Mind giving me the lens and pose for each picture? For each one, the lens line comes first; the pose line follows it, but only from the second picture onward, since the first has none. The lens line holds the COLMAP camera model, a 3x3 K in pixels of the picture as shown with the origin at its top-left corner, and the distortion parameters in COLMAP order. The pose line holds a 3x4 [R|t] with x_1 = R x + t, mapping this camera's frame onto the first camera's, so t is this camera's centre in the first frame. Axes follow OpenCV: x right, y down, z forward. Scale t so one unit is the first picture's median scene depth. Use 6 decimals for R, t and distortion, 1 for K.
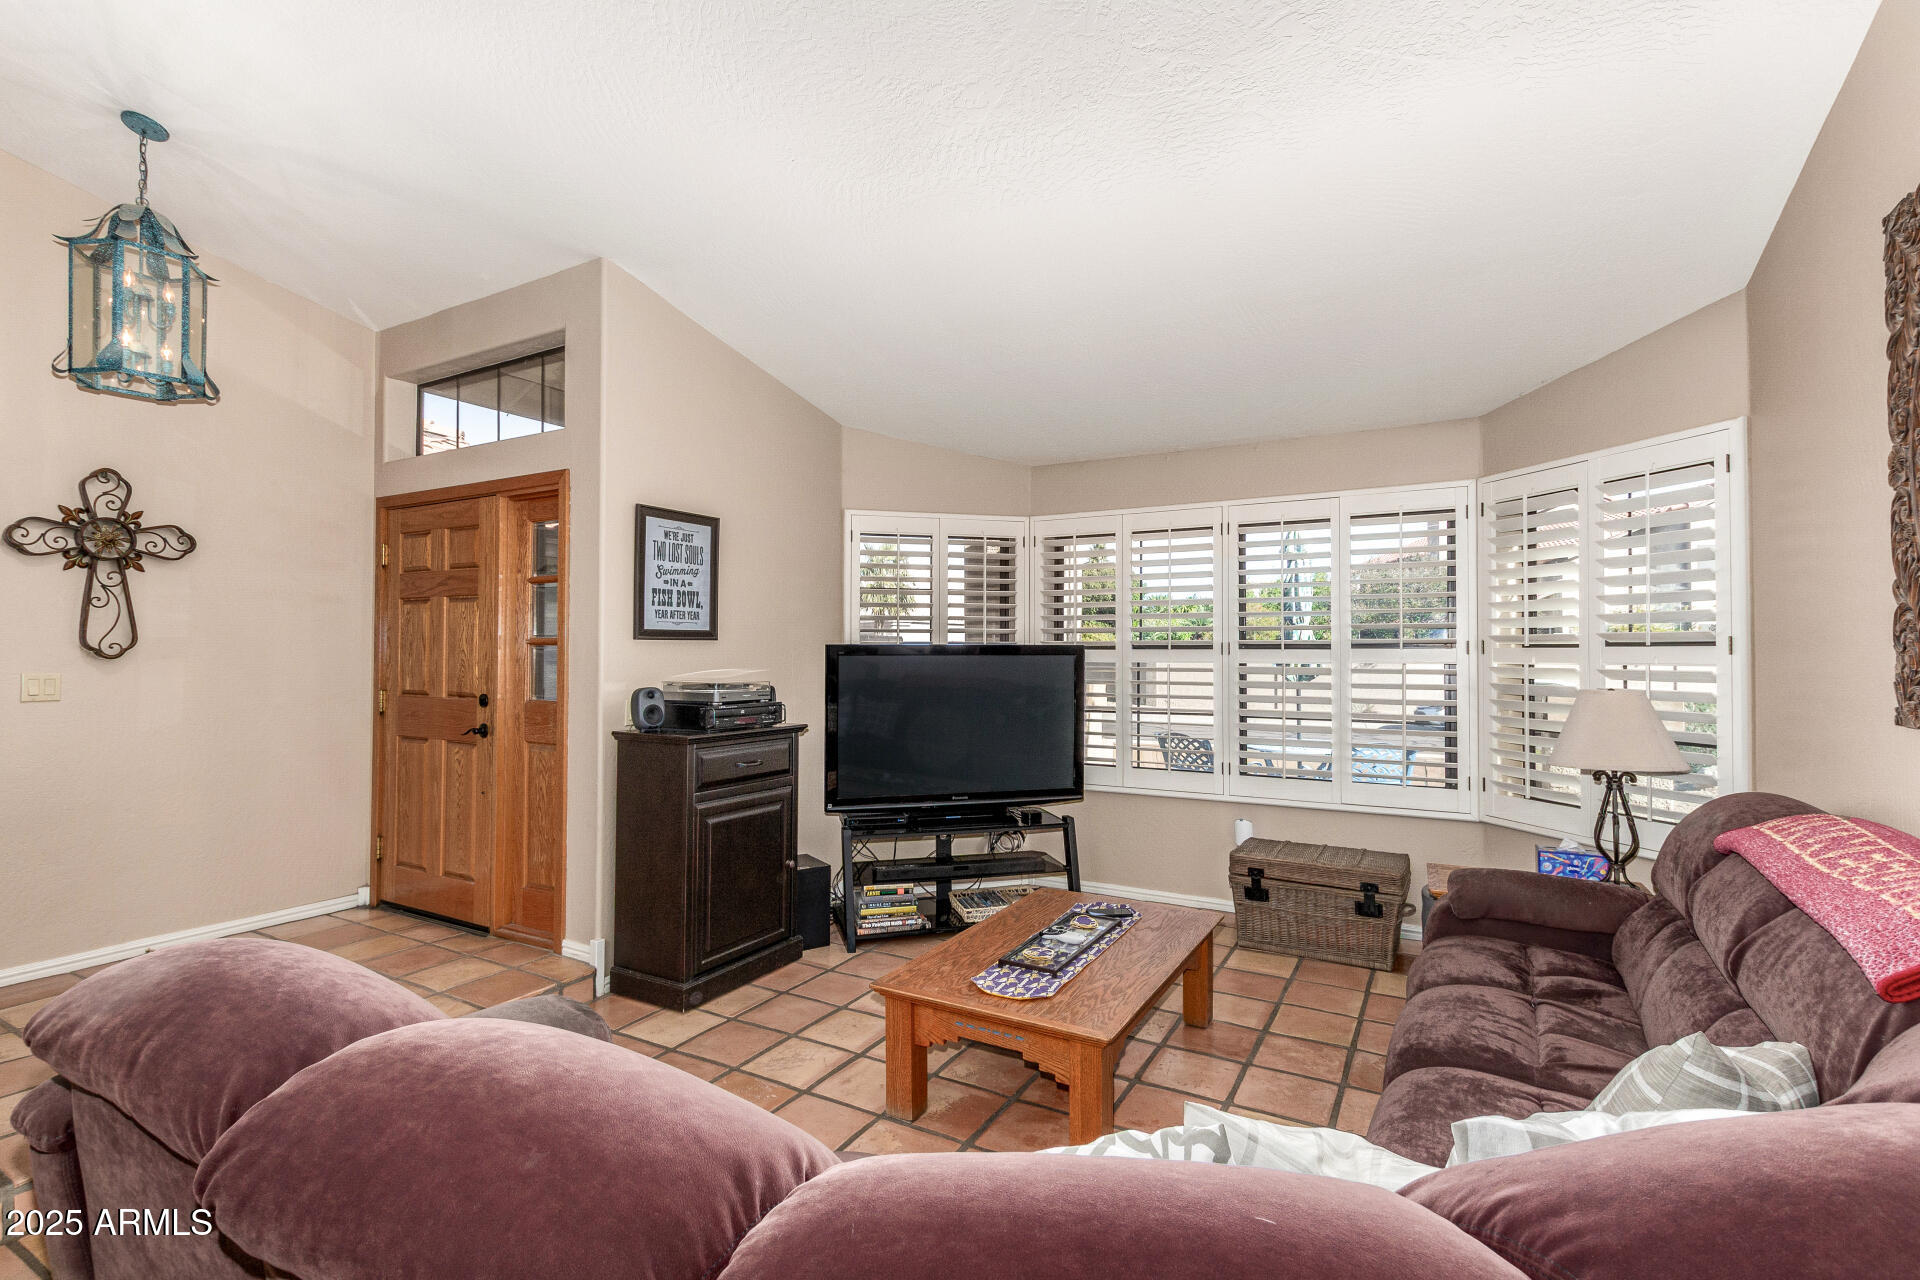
lens RADIAL K [[880.5, 0, 960.0], [0, 880.5, 640.0], [0, 0, 1]] dist [0.000129, -0.000874]
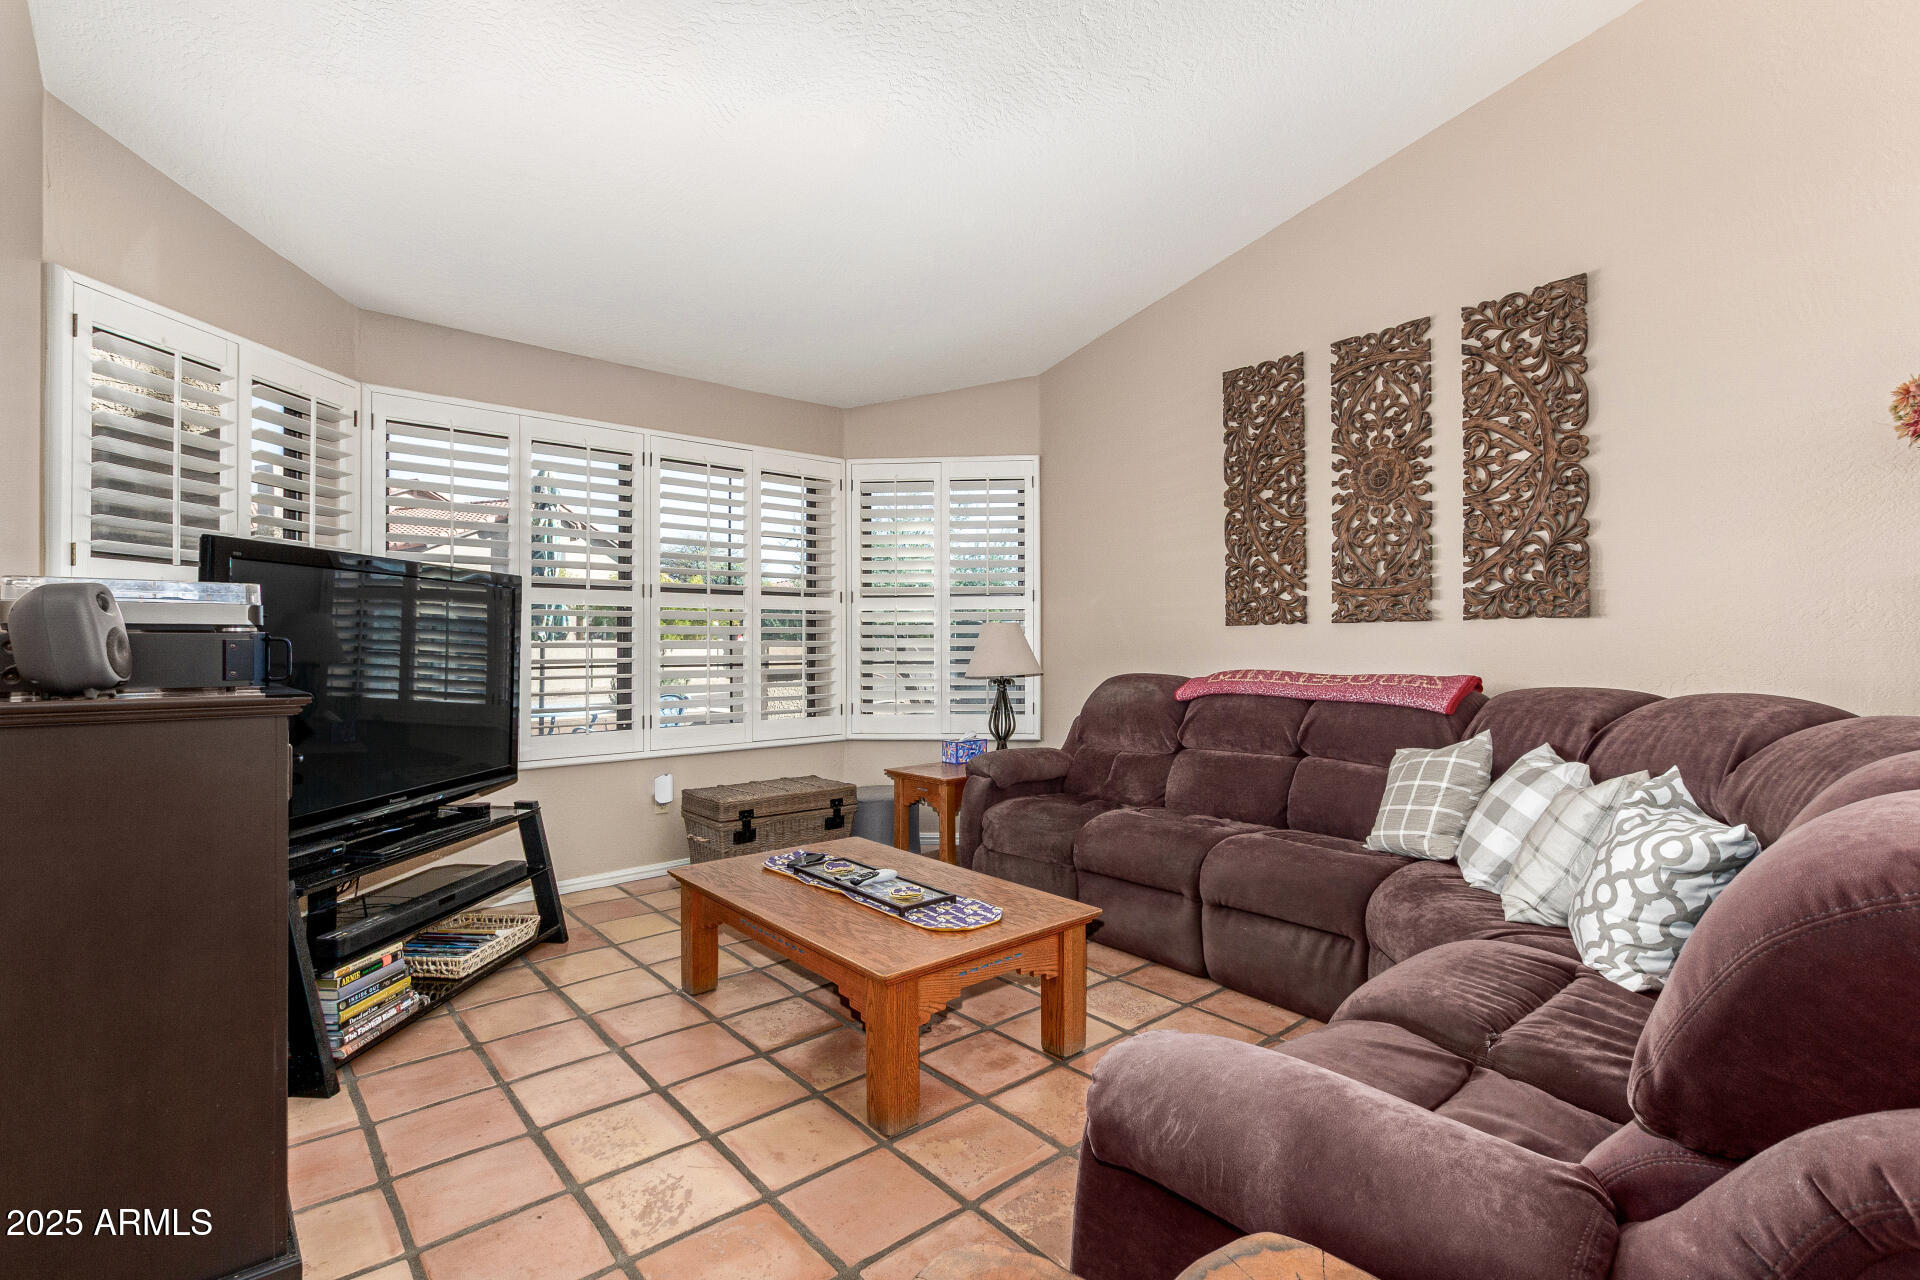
lens RADIAL K [[880.5, 0, 960.0], [0, 880.5, 640.0], [0, 0, 1]] dist [0.000129, -0.000874]
pose [[0.332482, 0.001808, 0.943108, -0.515249], [-0.008031, 0.999967, 0.000914, 0.065030], [-0.943076, -0.007878, 0.332485, 0.445353]]
